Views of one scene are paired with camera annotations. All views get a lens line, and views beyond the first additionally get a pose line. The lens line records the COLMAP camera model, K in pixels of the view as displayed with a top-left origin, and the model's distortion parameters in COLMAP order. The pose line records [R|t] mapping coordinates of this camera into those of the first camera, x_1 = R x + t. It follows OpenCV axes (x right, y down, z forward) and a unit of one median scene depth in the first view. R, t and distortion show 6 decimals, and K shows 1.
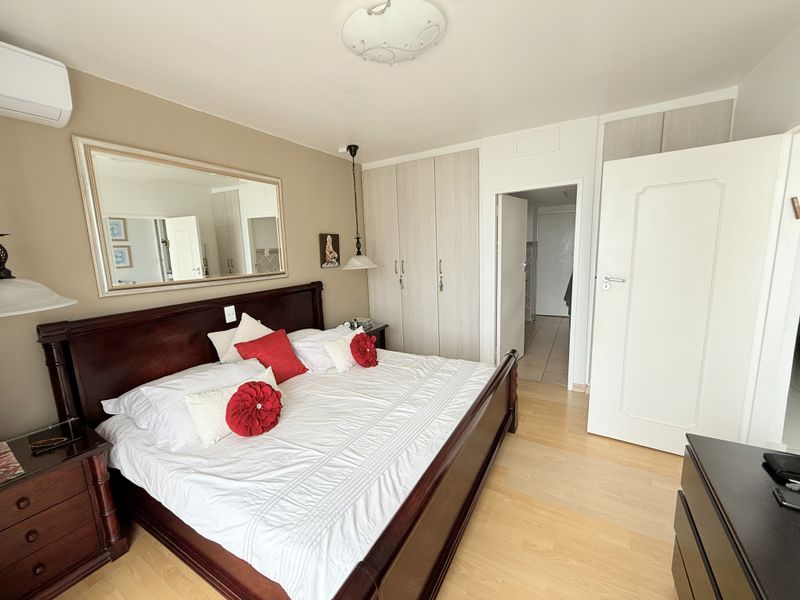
lens RADIAL K [[319.3, 0, 397.3], [0, 319.3, 299.8], [0, 0, 1]] dist [-0.001635, 0.000709]
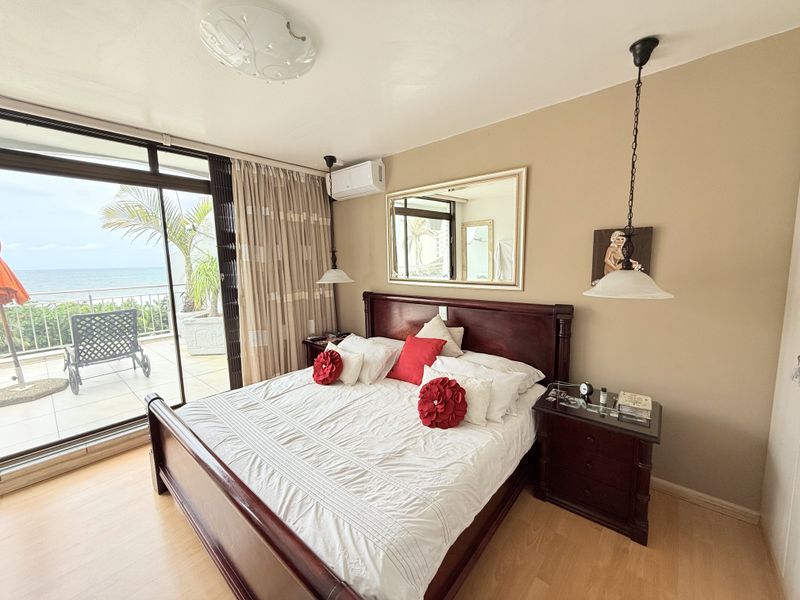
lens RADIAL K [[319.3, 0, 397.3], [0, 319.3, 299.8], [0, 0, 1]] dist [-0.001635, 0.000709]
pose [[-0.185371, 0.162517, -0.969137, 0.561730], [-0.133914, 0.972851, 0.188754, -0.183138], [0.973501, 0.164770, -0.158575, 0.965731]]
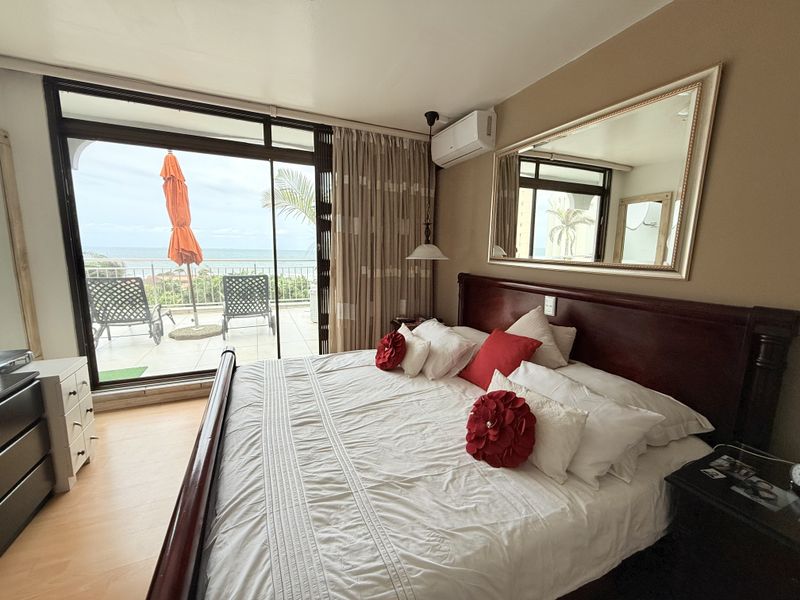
lens RADIAL K [[319.3, 0, 397.3], [0, 319.3, 299.8], [0, 0, 1]] dist [-0.001635, 0.000709]
pose [[-0.584905, 0.147461, -0.797585, 0.344343], [-0.132226, 0.952845, 0.273133, -0.136063], [0.800251, 0.265219, -0.537826, 1.070696]]
